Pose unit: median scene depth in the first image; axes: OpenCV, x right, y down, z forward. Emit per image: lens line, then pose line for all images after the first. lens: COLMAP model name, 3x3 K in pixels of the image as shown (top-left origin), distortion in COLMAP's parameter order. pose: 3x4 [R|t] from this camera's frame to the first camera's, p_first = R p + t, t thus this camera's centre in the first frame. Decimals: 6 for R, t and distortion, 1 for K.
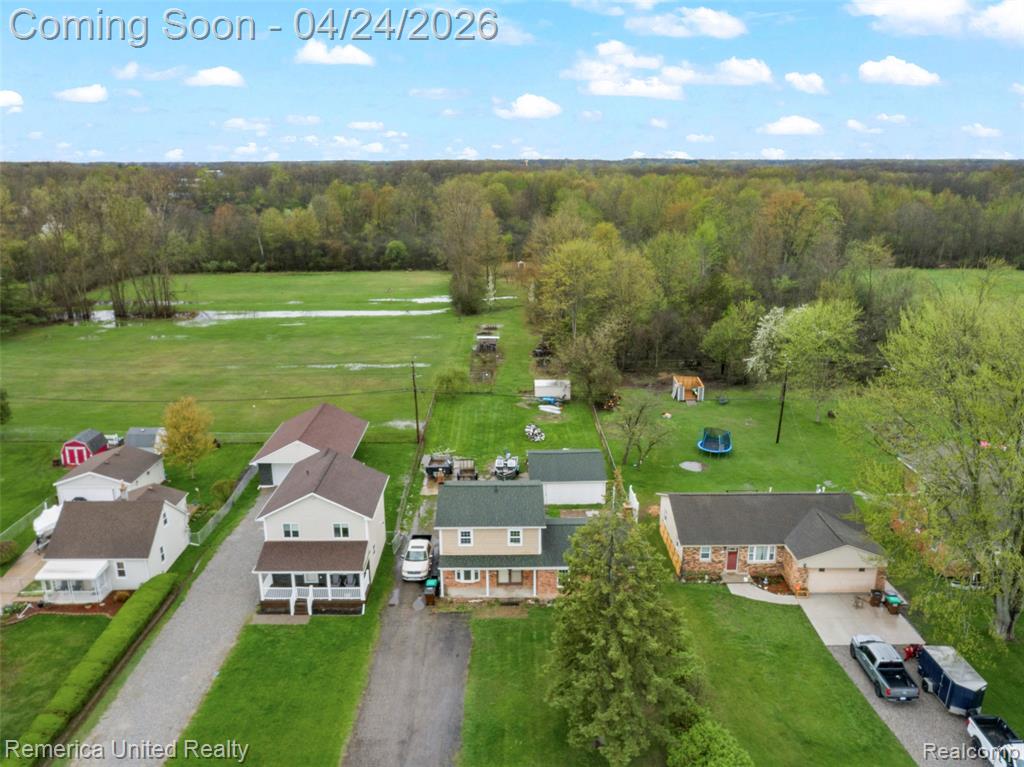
lens RADIAL K [[737.1, 0, 517.1], [0, 737.1, 382.9], [0, 0, 1]] dist [-0.005817, 0.000030]
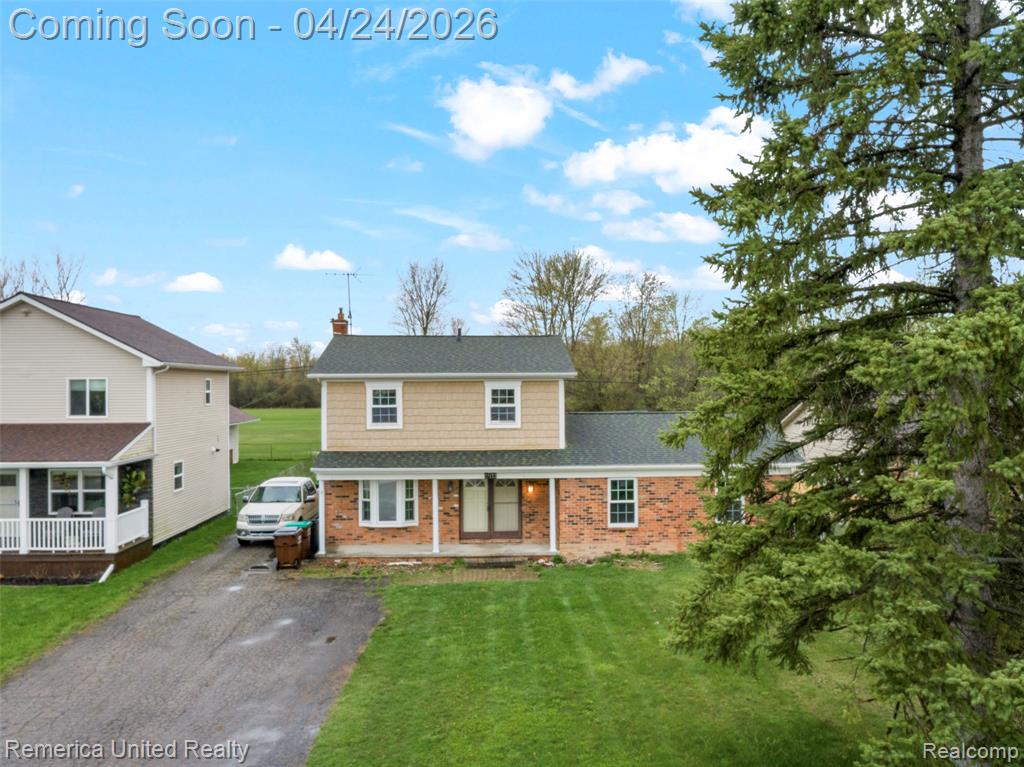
lens RADIAL K [[748.2, 0, 515.7], [0, 748.2, 381.2], [0, 0, 1]] dist [-0.004492, 0.002026]
pose [[0.999389, -0.006066, 0.034434, -0.005836], [0.015697, 0.957853, -0.286829, 0.184857], [-0.031243, 0.287194, 0.957363, 0.339701]]
